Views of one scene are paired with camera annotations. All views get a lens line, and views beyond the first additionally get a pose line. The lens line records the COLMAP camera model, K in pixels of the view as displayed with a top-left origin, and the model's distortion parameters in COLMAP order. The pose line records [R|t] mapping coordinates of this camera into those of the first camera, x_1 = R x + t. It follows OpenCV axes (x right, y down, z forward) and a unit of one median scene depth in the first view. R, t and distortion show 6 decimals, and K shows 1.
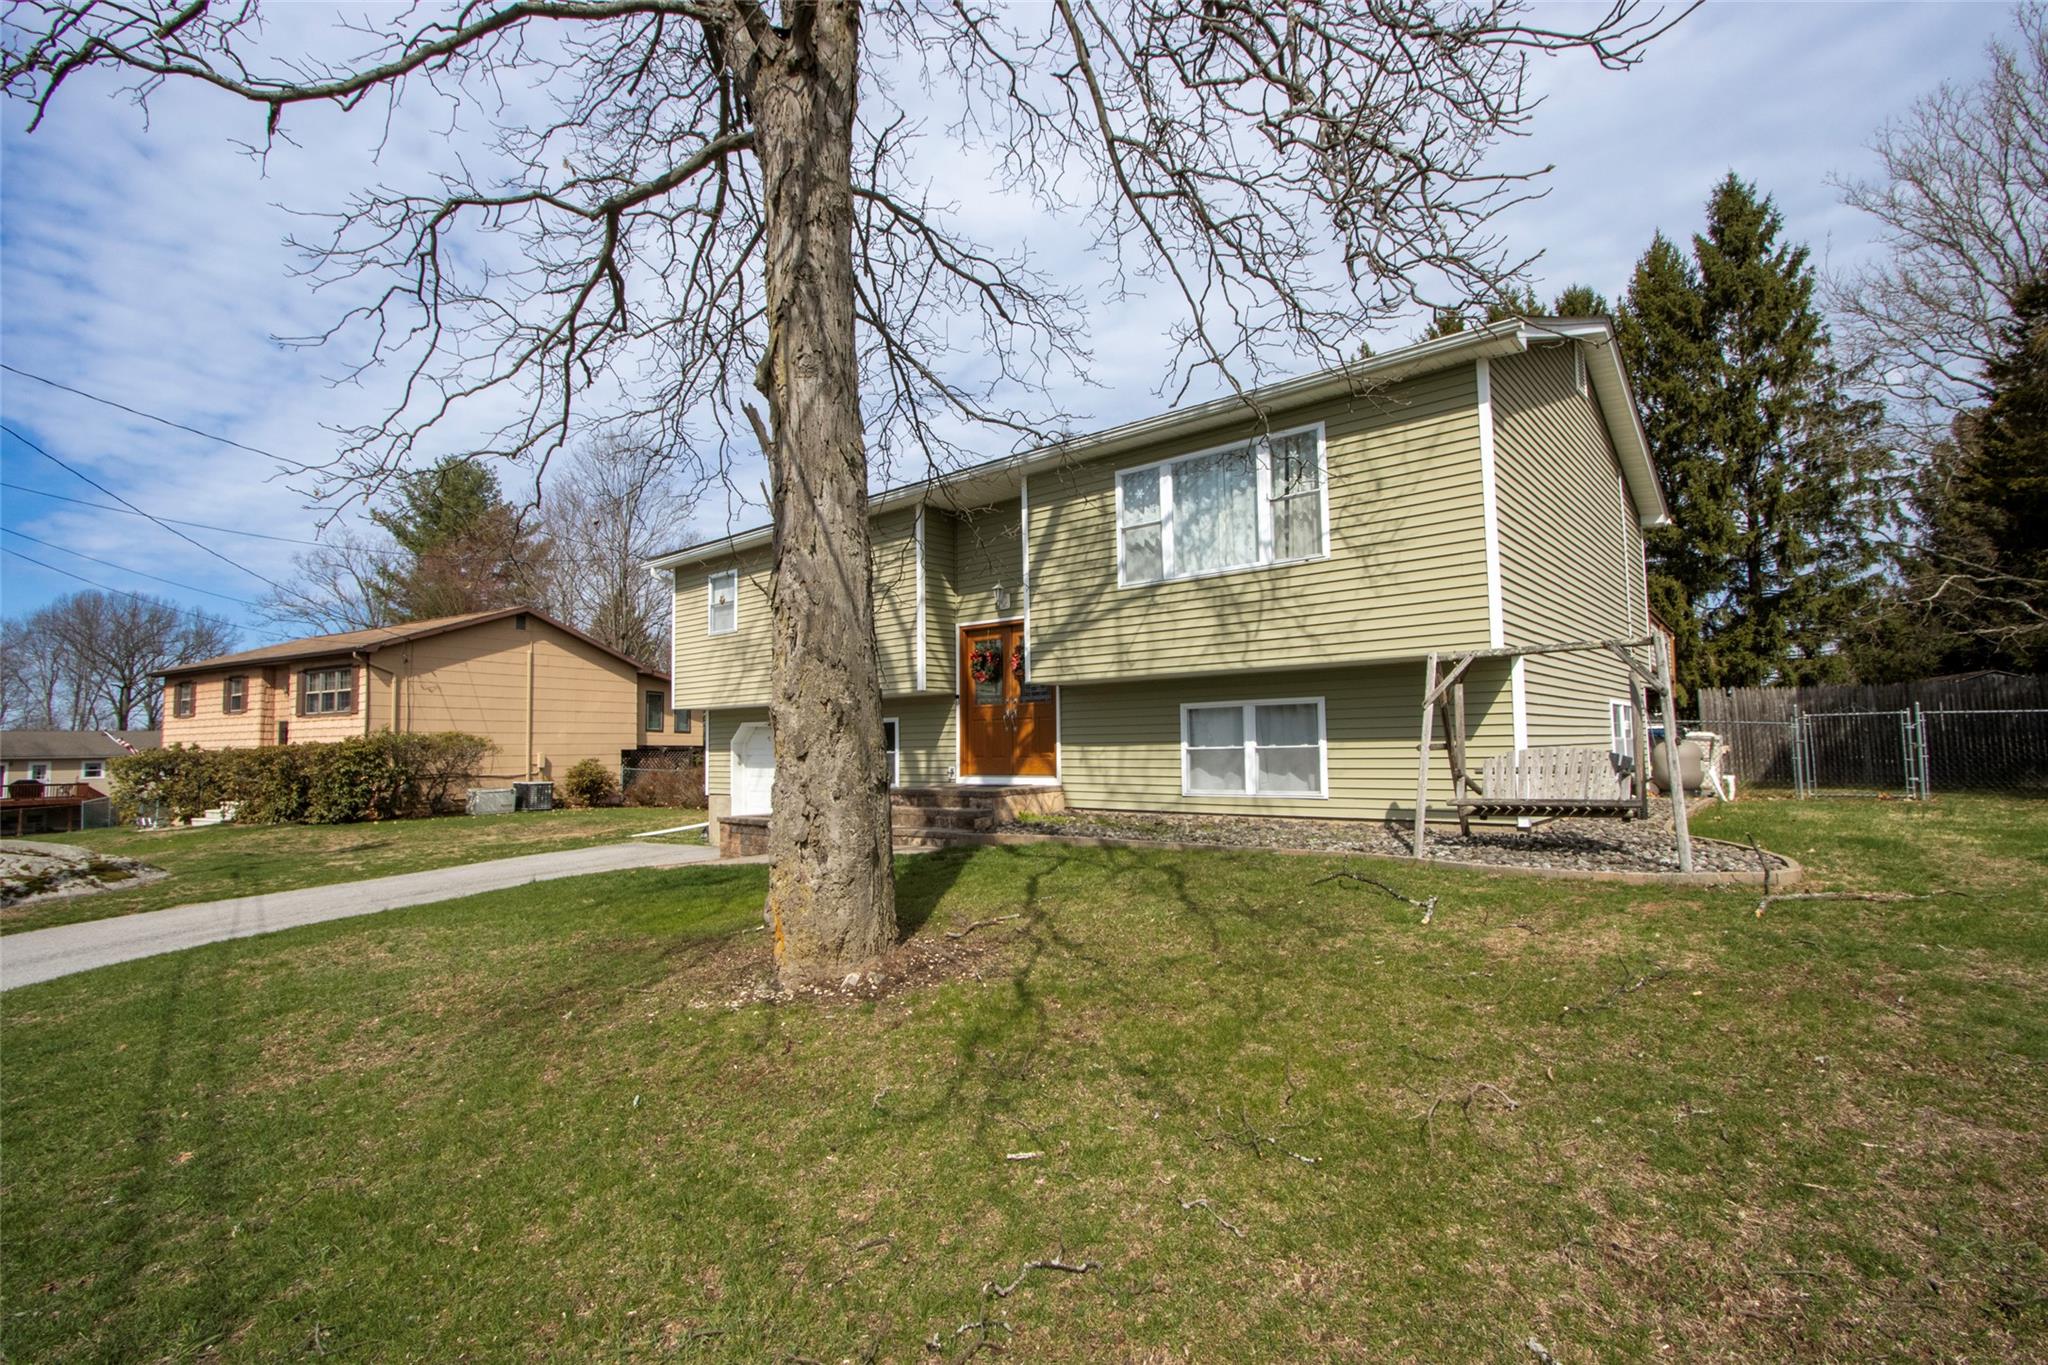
lens RADIAL K [[964.9, 0, 1024.0], [0, 964.9, 682.5], [0, 0, 1]] dist [0.000079, 0.000035]
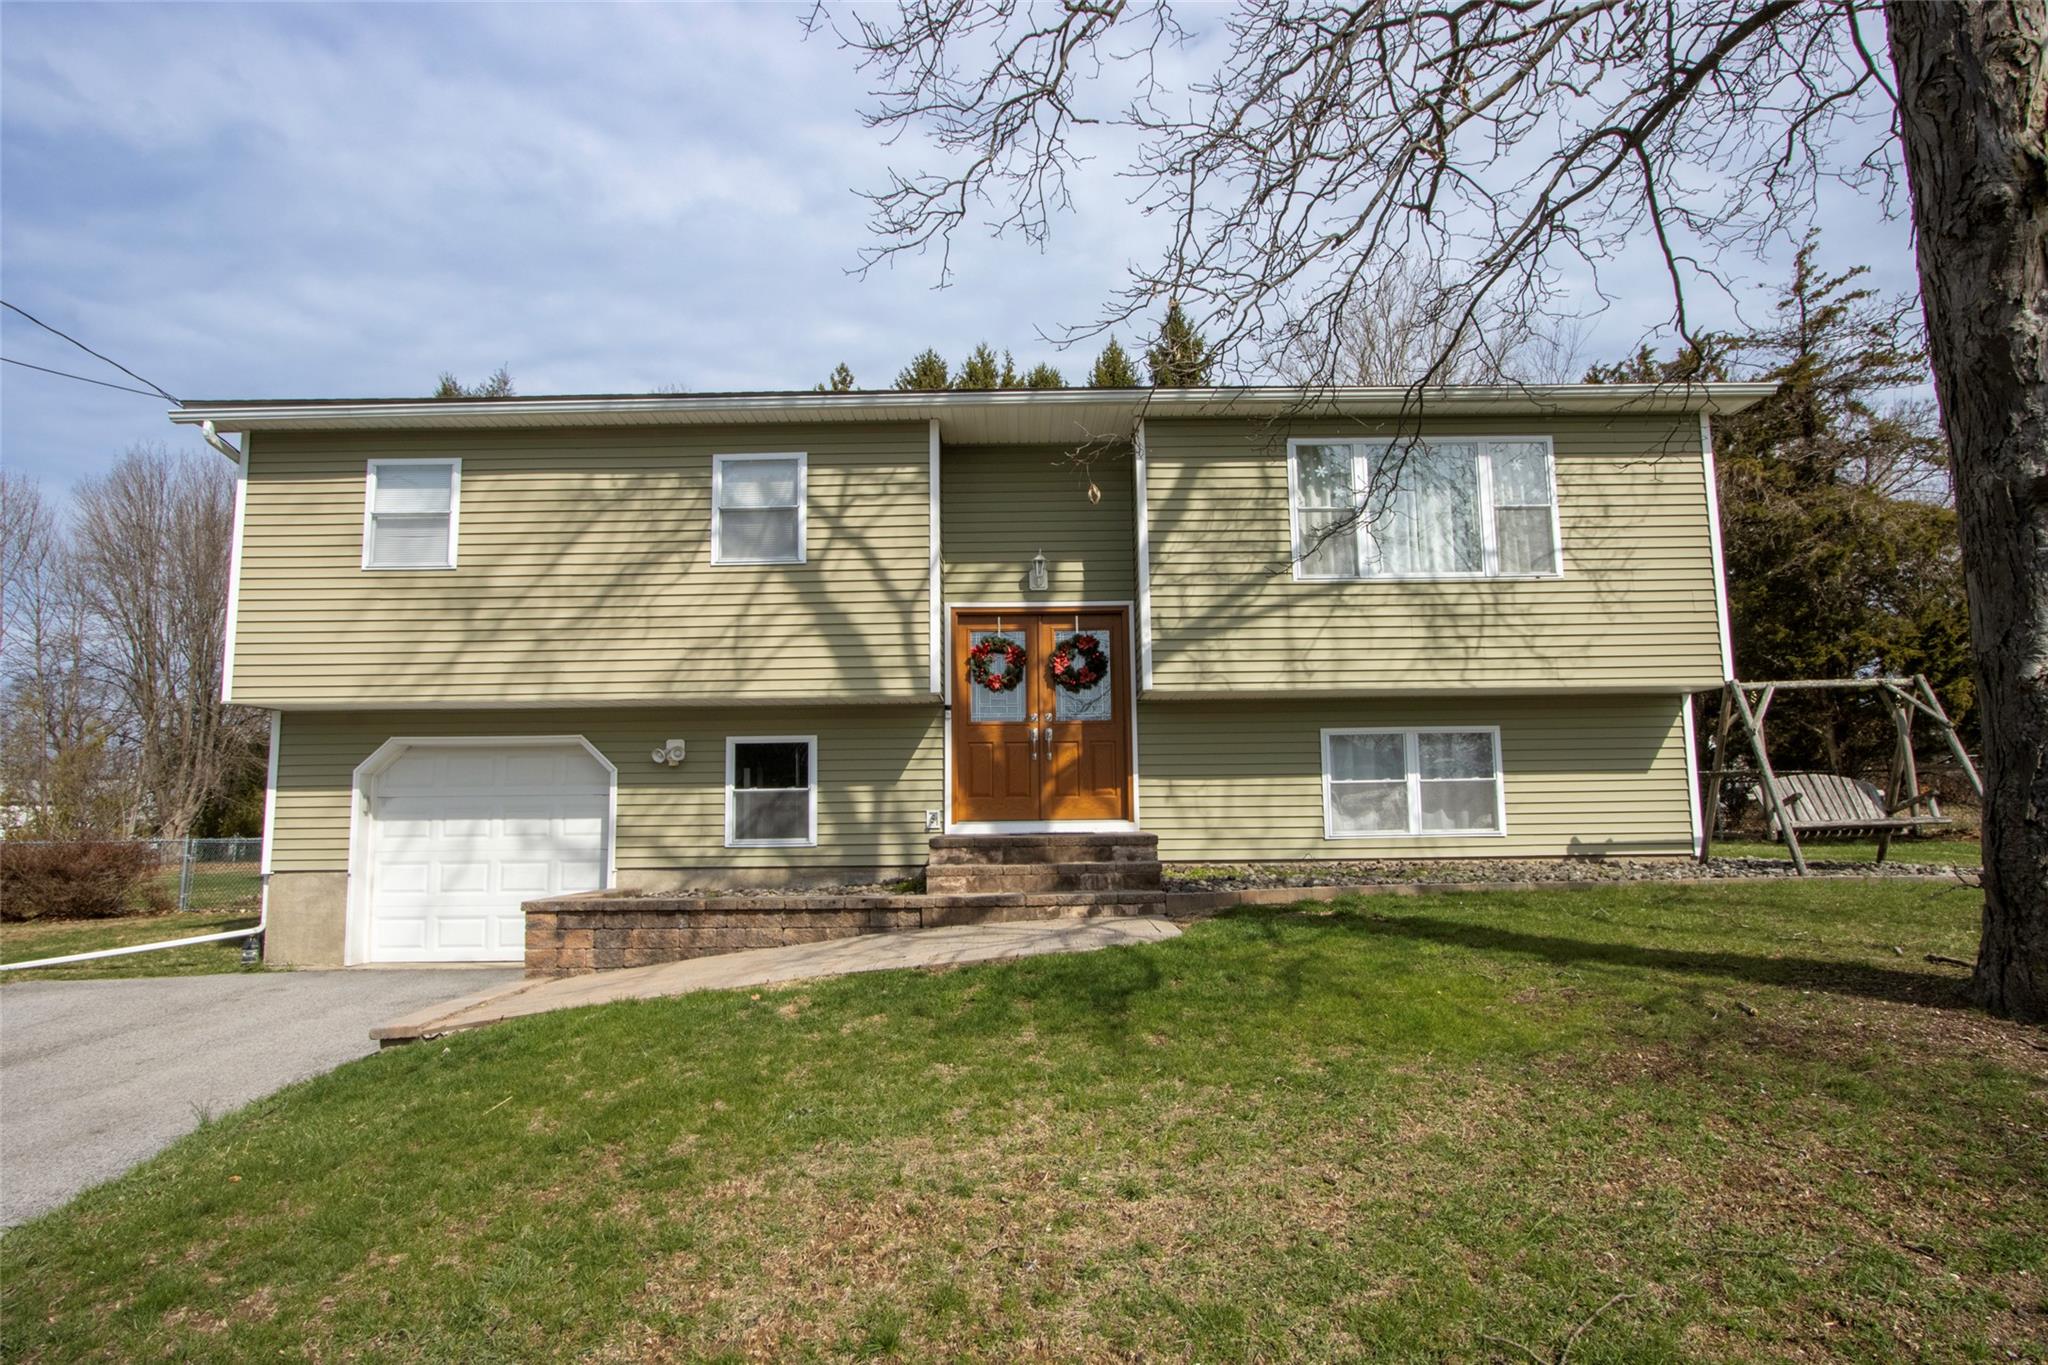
lens RADIAL K [[1121.0, 0, 1024.0], [0, 1121.0, 682.5], [0, 0, 1]] dist [-0.002084, -0.000168]
pose [[0.752194, 0.084223, 0.653537, -0.663767], [-0.042638, 0.995941, -0.079274, 0.069900], [-0.657561, 0.031764, 0.752732, 0.435218]]
